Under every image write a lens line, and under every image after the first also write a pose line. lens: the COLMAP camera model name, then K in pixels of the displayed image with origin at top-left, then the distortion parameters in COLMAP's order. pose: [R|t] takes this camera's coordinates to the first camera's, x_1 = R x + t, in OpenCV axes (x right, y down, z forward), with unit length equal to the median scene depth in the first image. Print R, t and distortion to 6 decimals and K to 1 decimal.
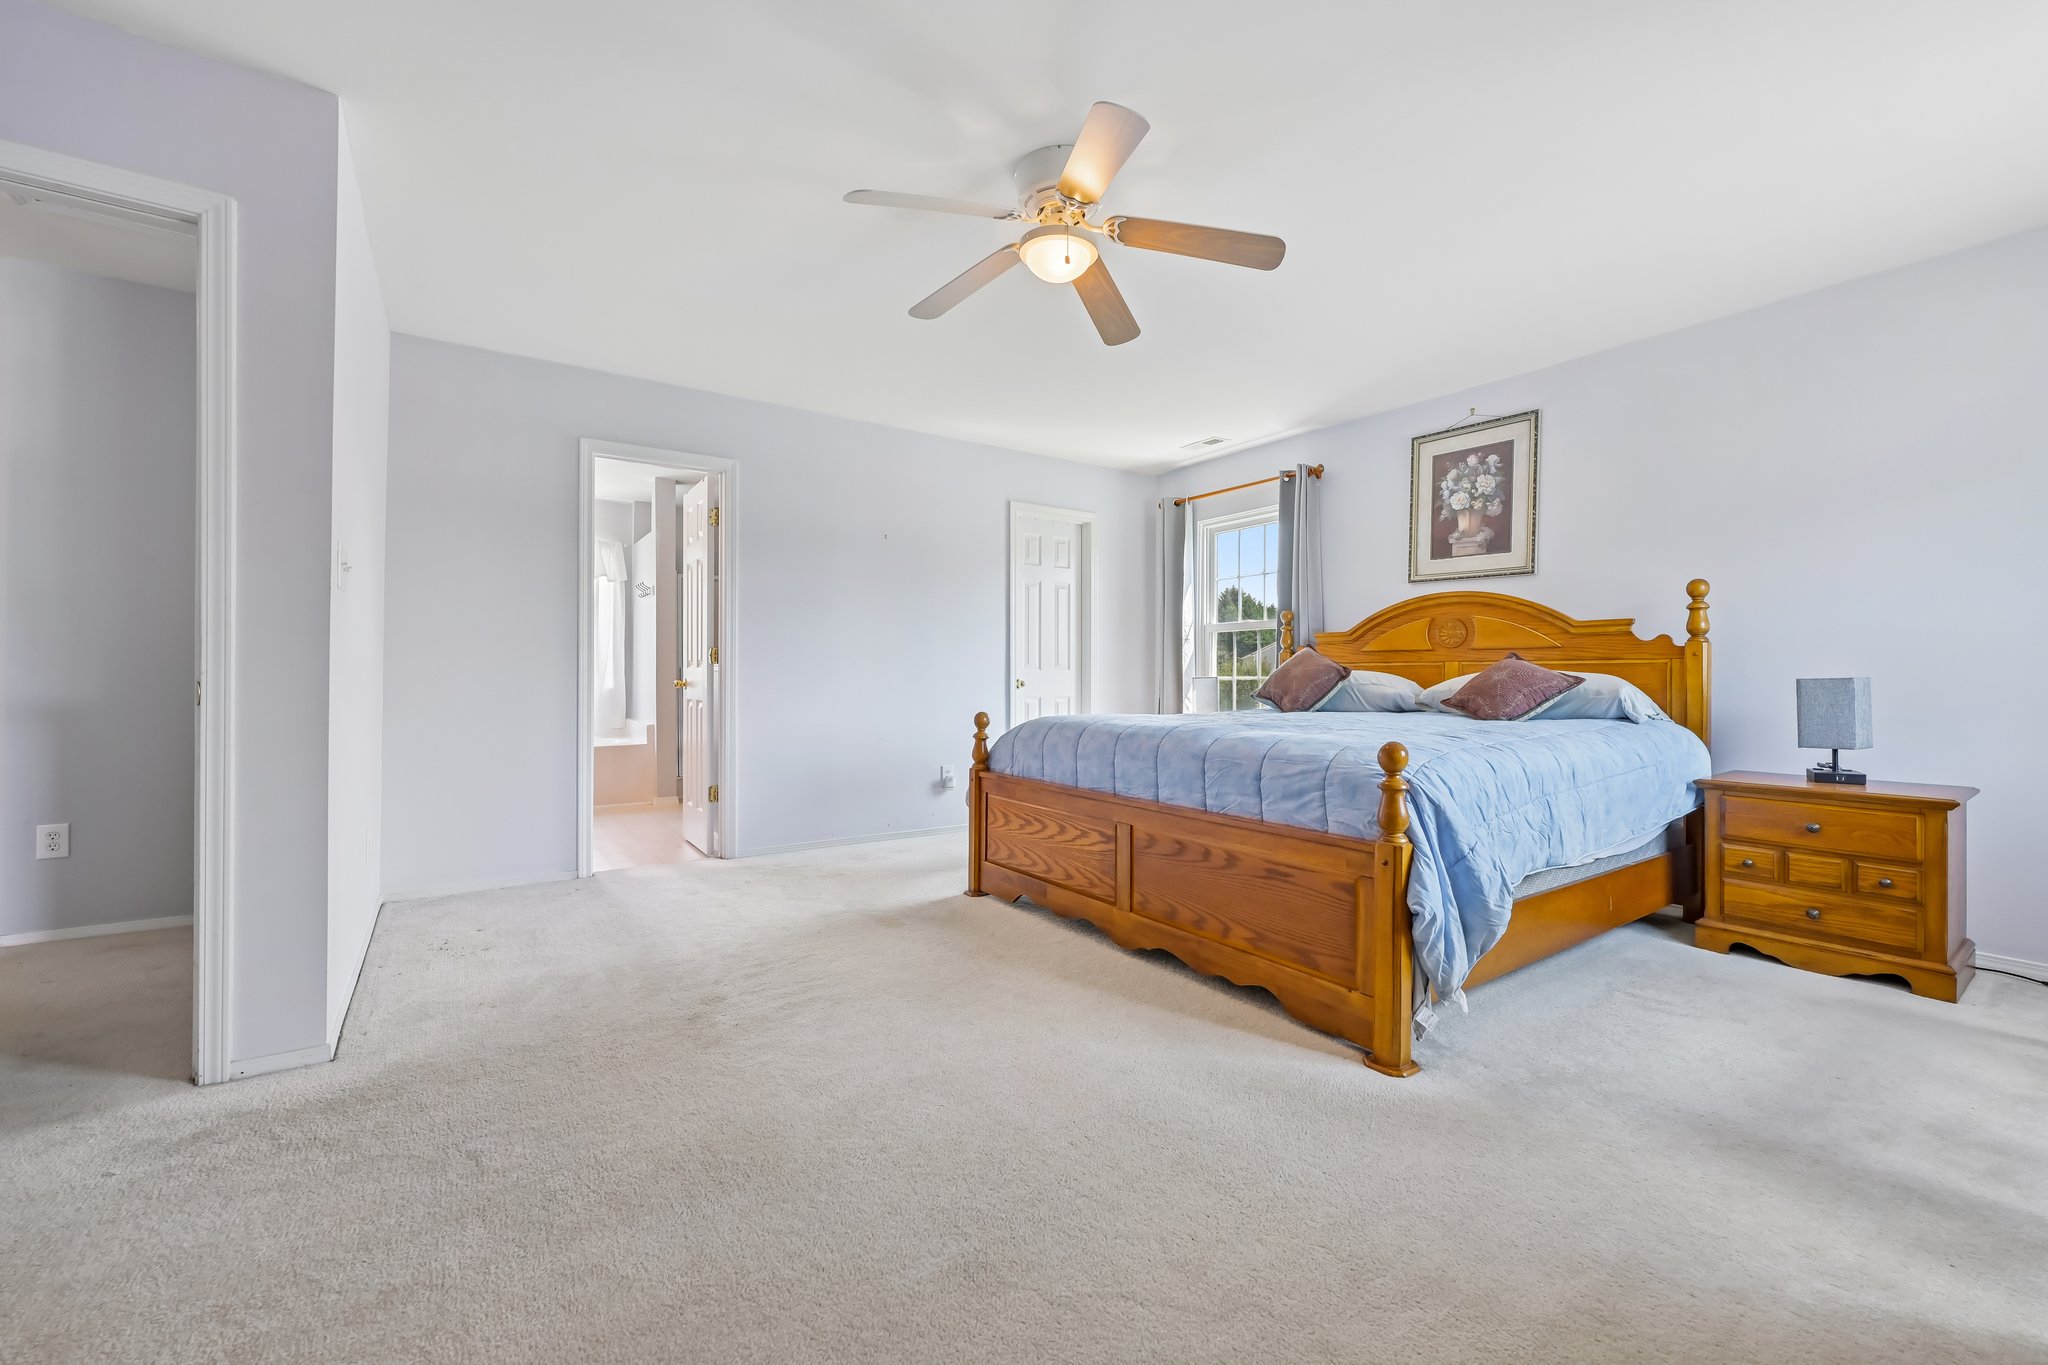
lens RADIAL K [[805.8, 0, 1019.1], [0, 805.8, 674.6], [0, 0, 1]] dist [-0.002180, -0.000245]
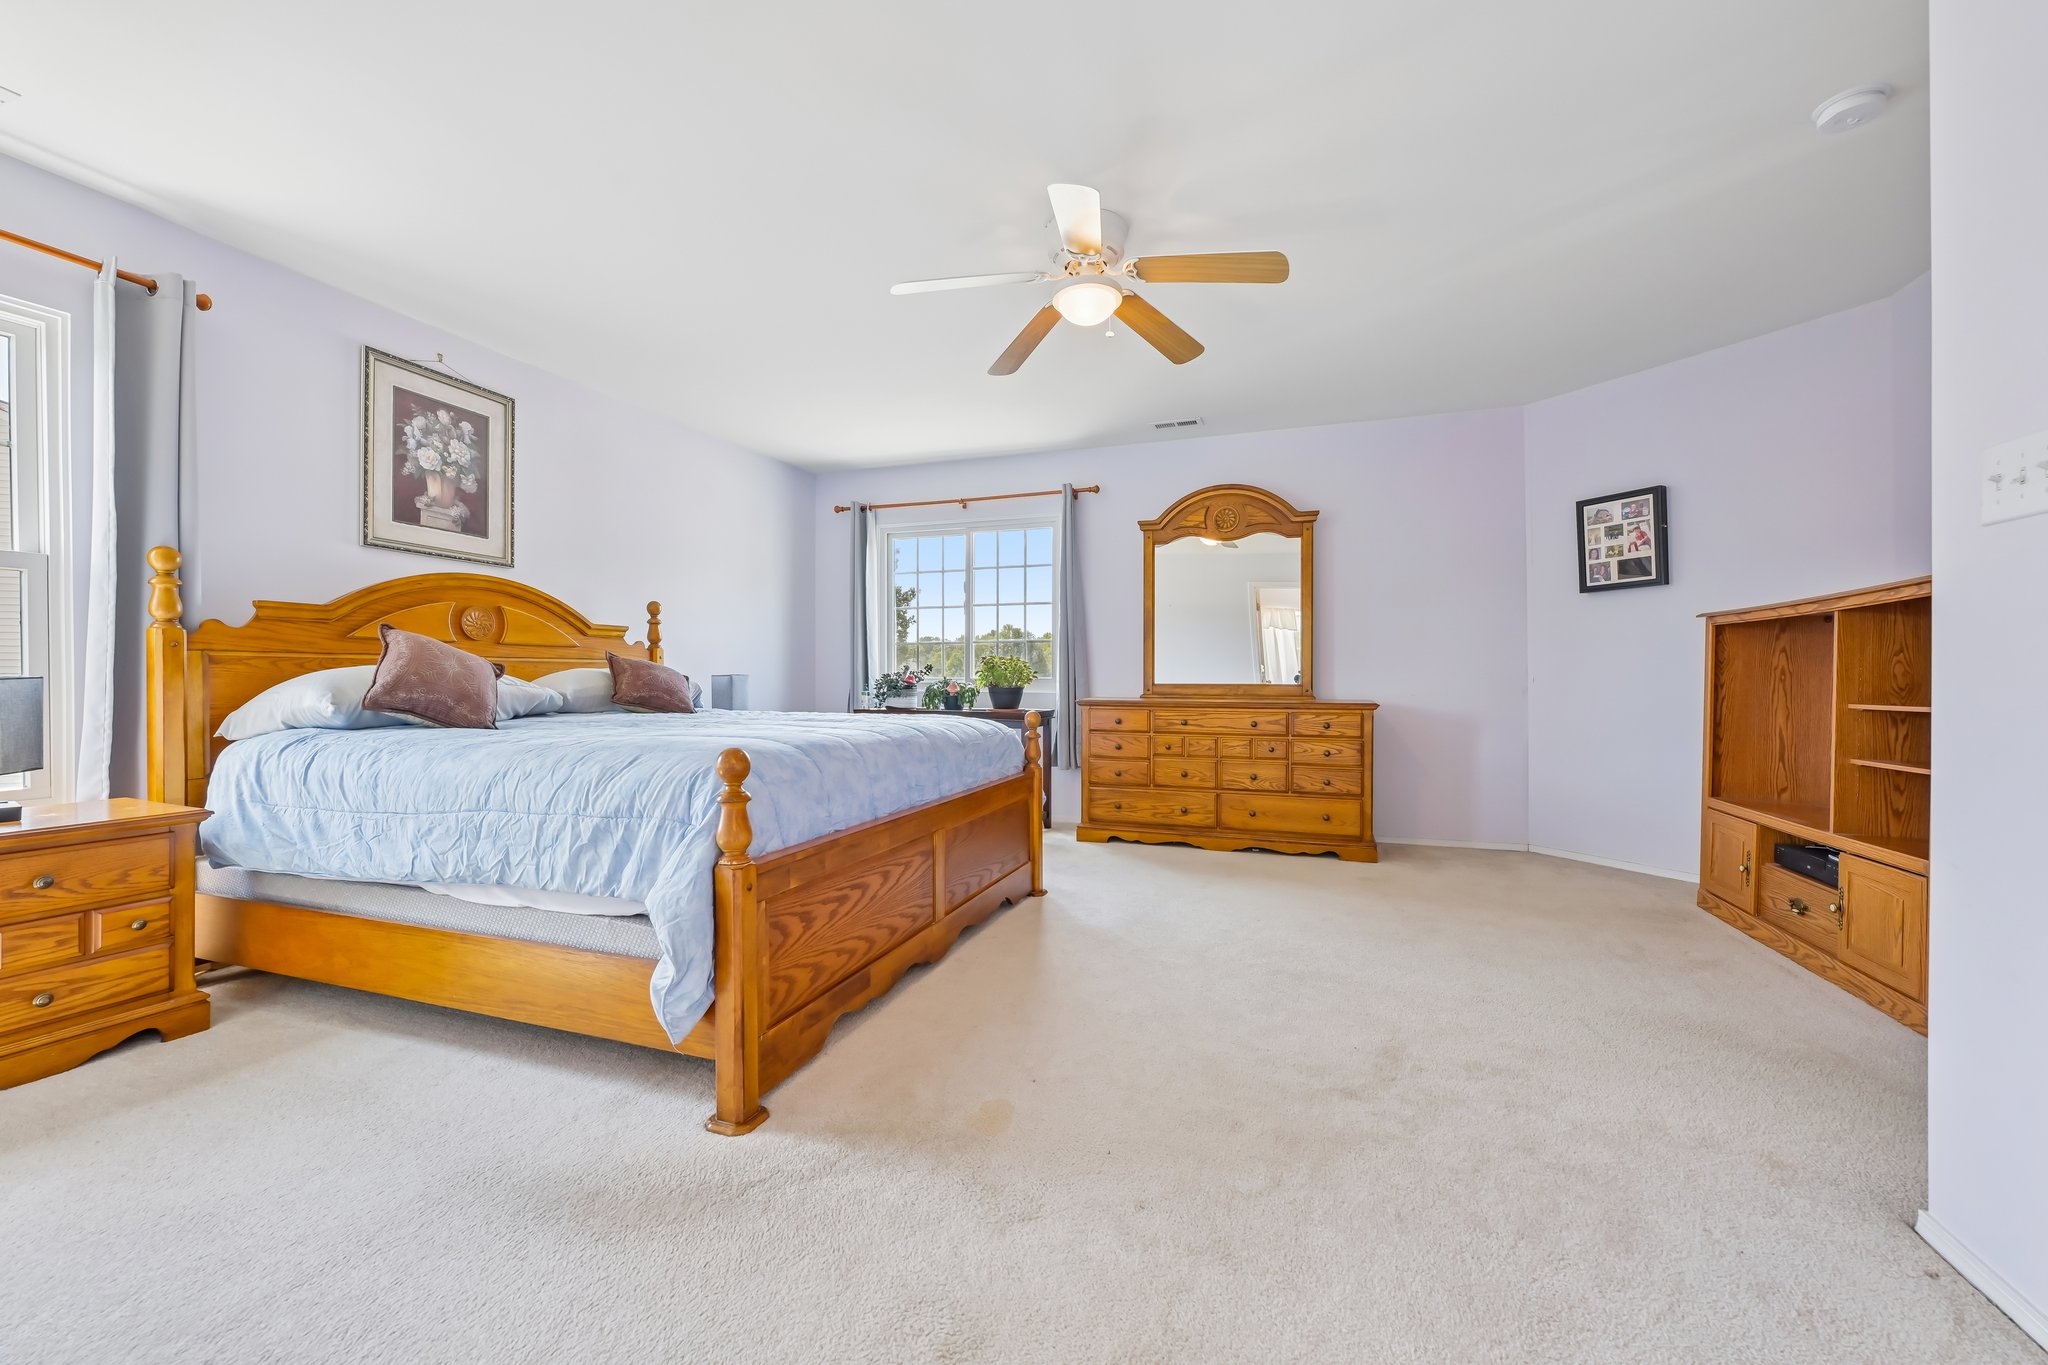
lens RADIAL K [[805.8, 0, 1028.4], [0, 805.8, 680.6], [0, 0, 1]] dist [-0.002180, -0.000245]
pose [[-0.571312, -0.007659, 0.820697, -0.482295], [-0.000865, 0.999962, 0.008730, 0.000925], [-0.820733, 0.004278, -0.571296, 0.992903]]
